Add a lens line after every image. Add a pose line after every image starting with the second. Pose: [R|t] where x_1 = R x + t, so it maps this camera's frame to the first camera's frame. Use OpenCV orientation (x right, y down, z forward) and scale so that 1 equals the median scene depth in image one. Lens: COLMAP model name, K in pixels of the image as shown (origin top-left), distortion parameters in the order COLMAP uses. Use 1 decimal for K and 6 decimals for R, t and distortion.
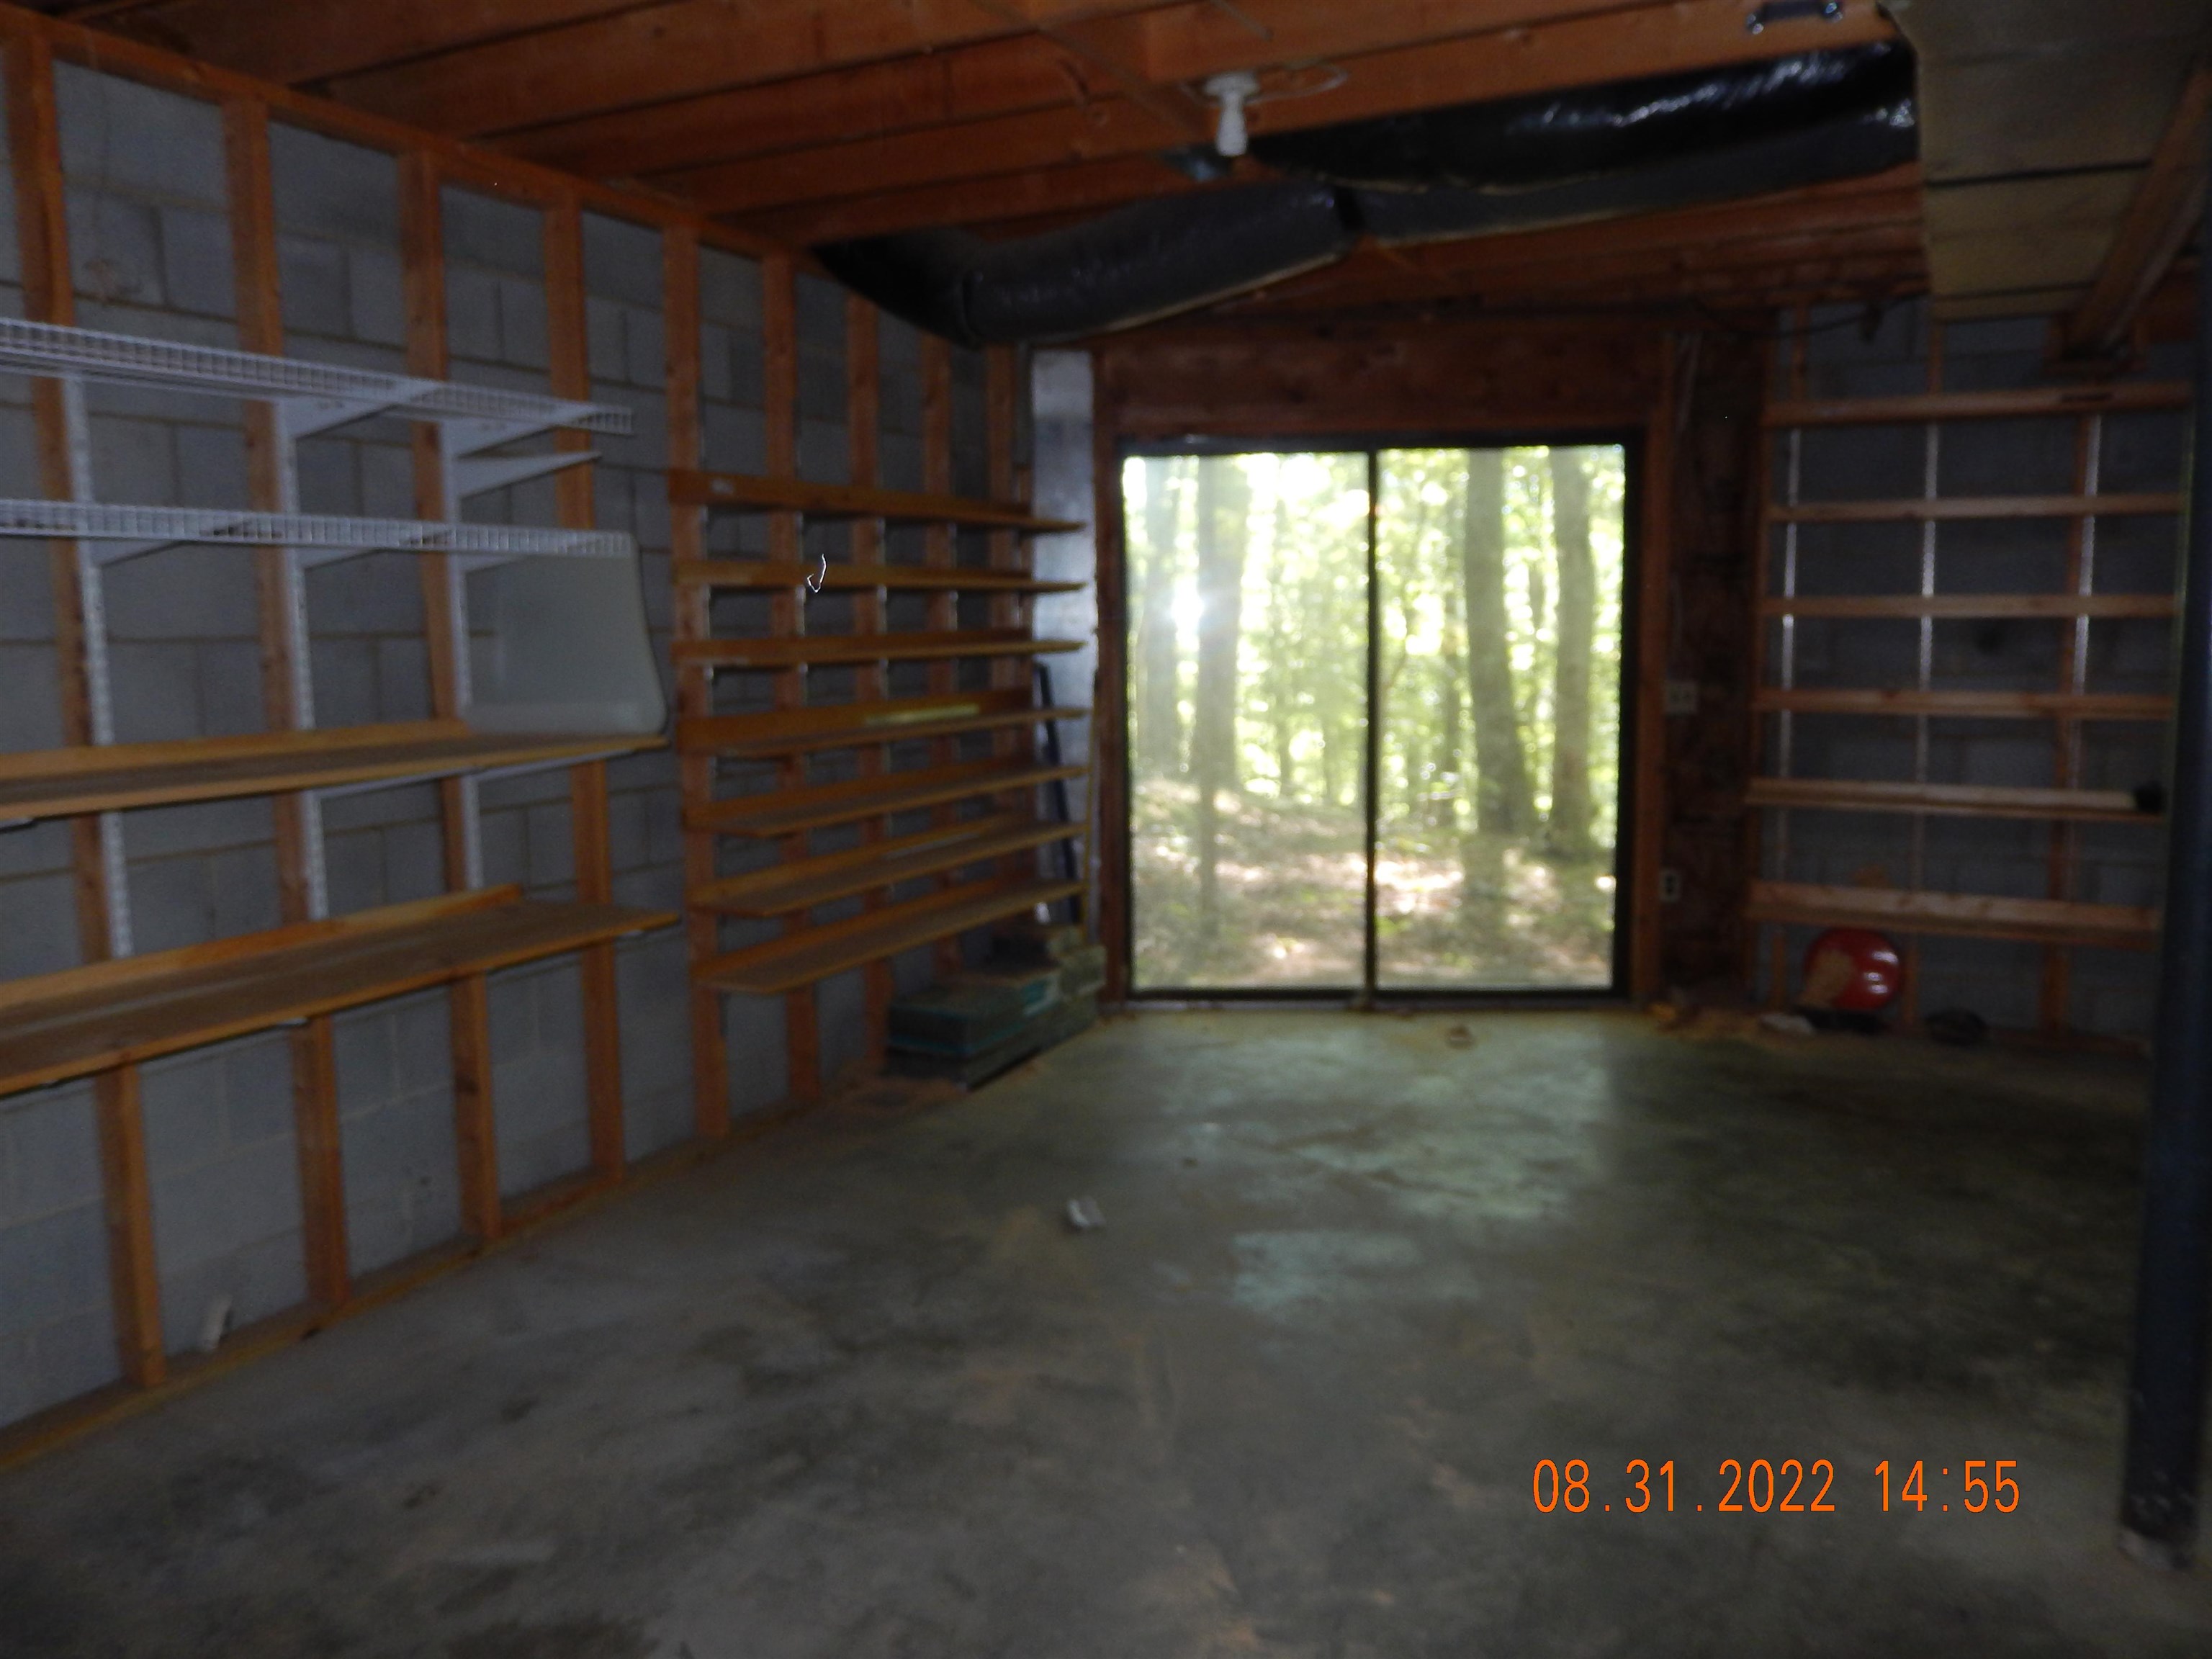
lens RADIAL K [[1659.8, 0, 1106.0], [0, 1659.8, 829.5], [0, 0, 1]] dist [-0.000460, -0.005078]
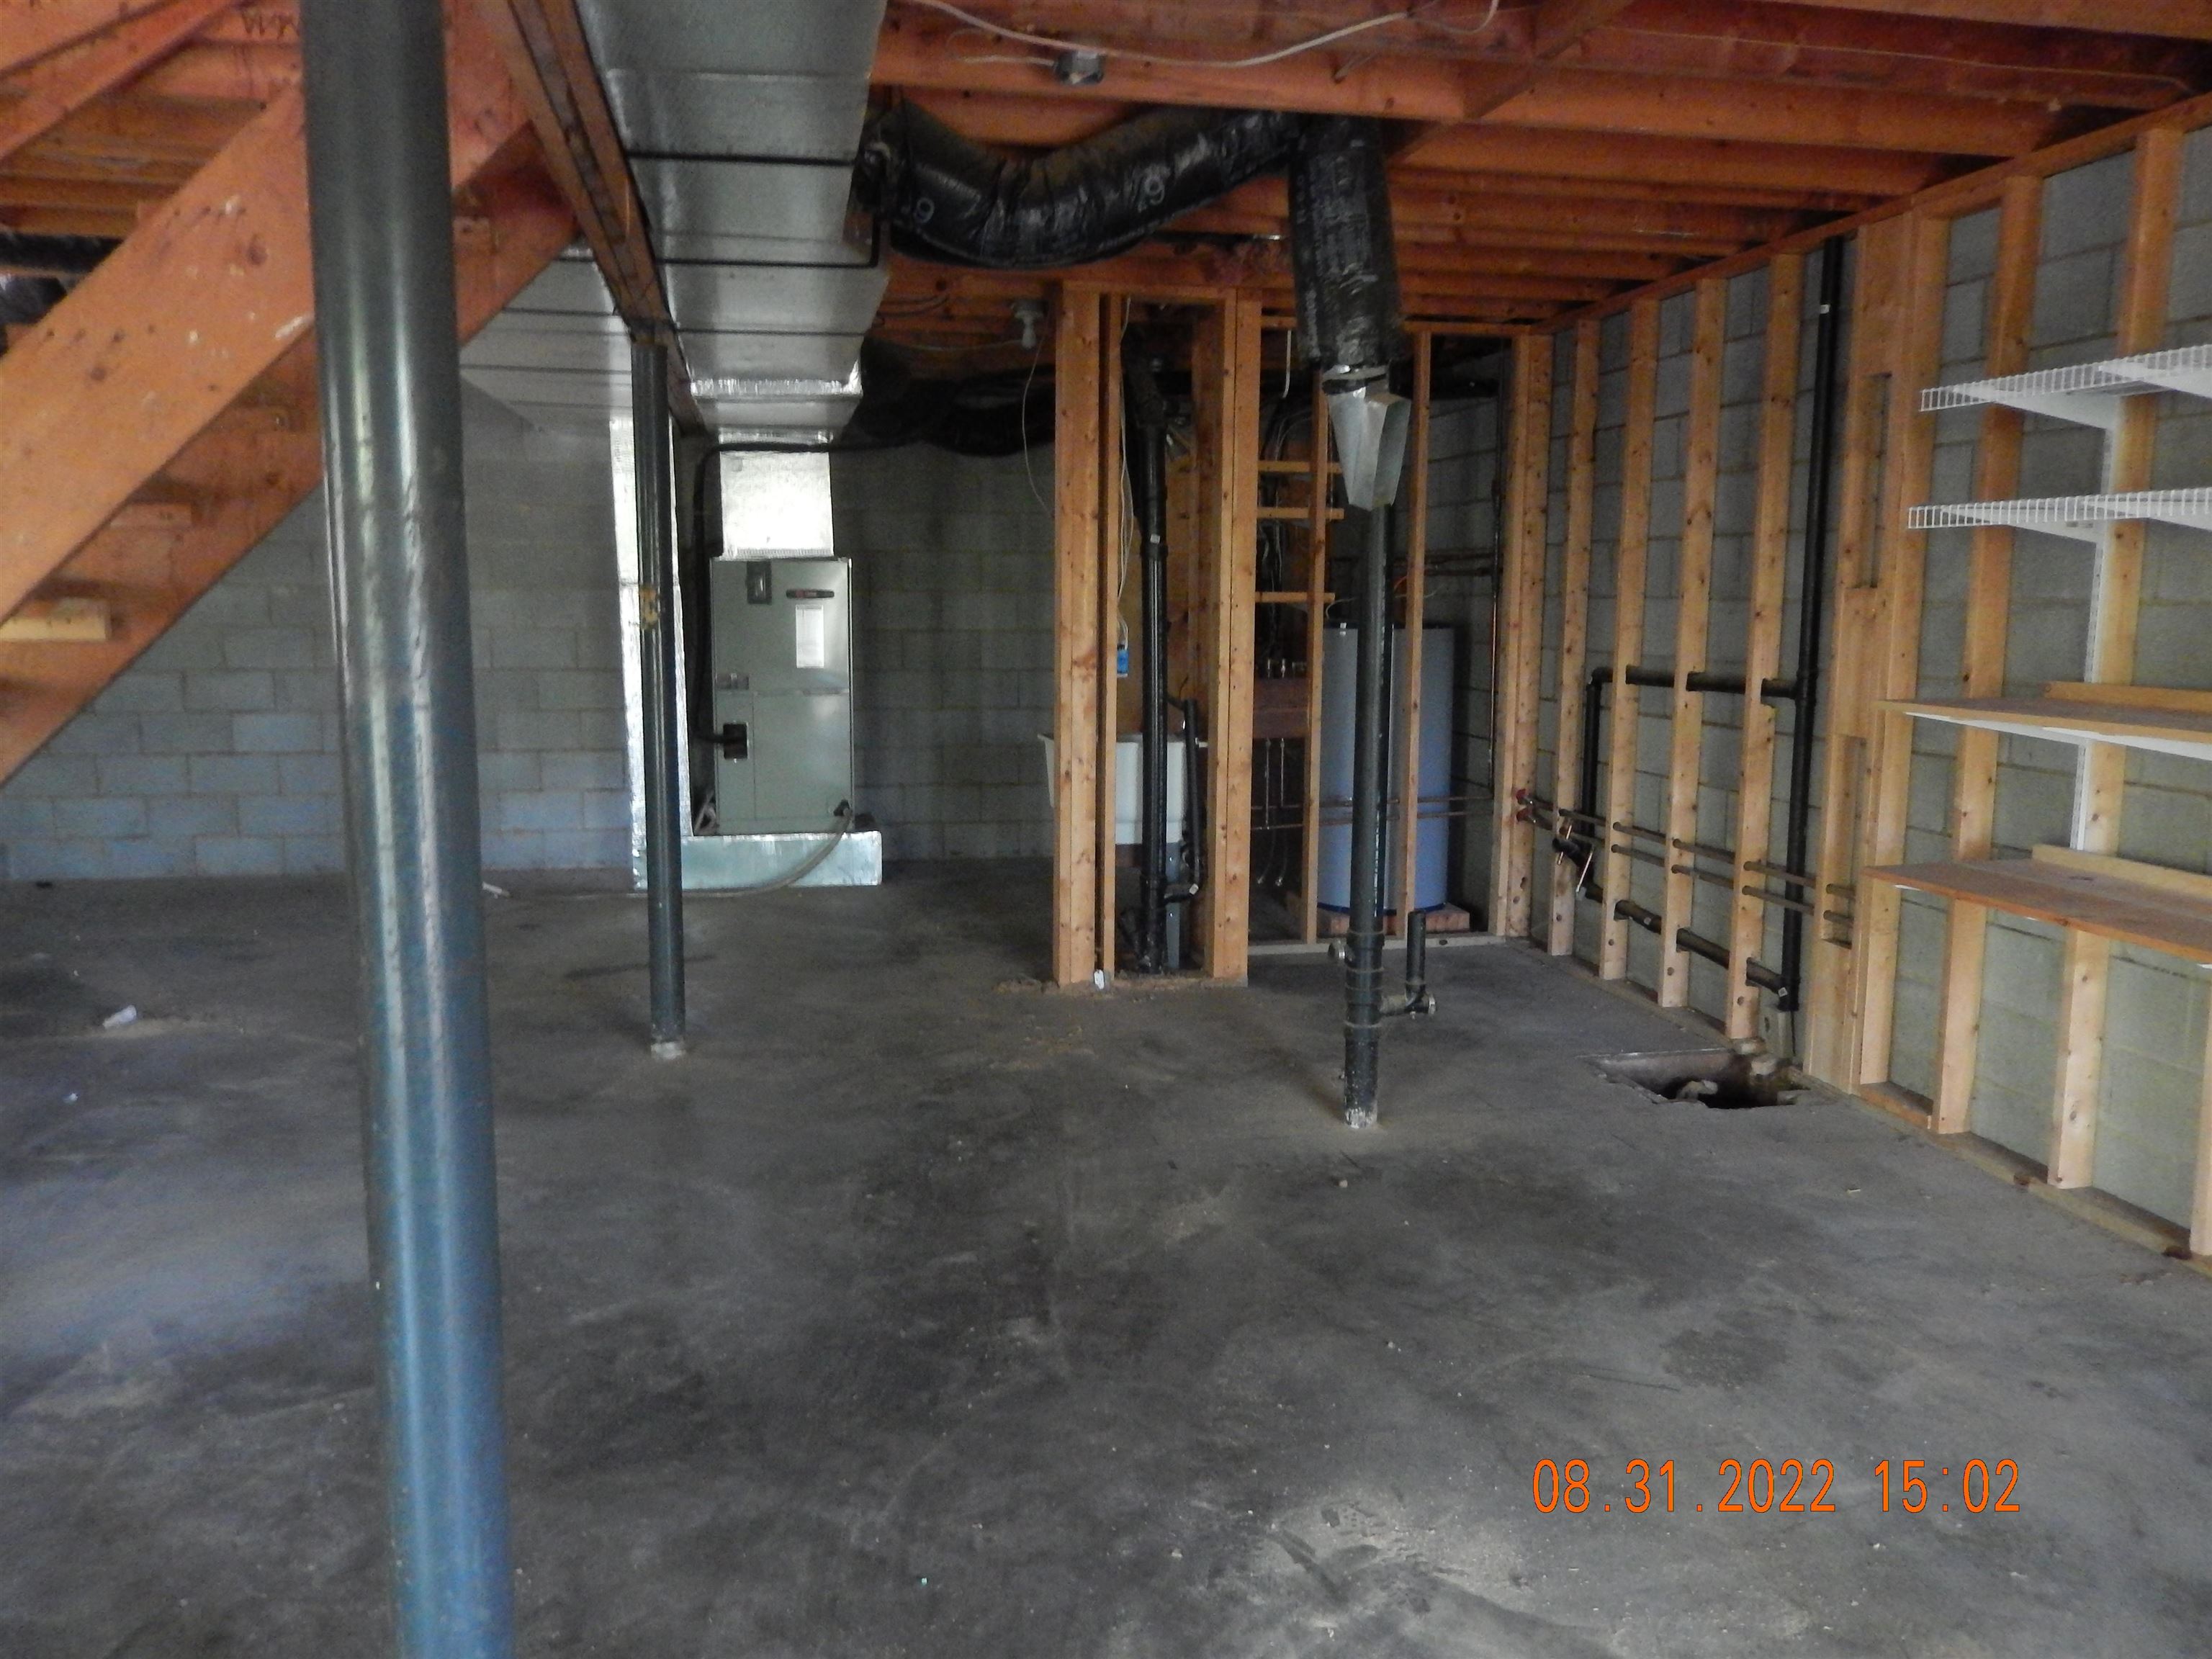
lens RADIAL K [[1659.8, 0, 1106.0], [0, 1659.8, 829.5], [0, 0, 1]] dist [-0.000460, -0.005078]
pose [[-0.783833, 0.096179, -0.613478, 0.753108], [-0.077970, 0.964871, 0.250890, -0.191770], [0.616057, 0.244488, -0.748798, 1.428066]]
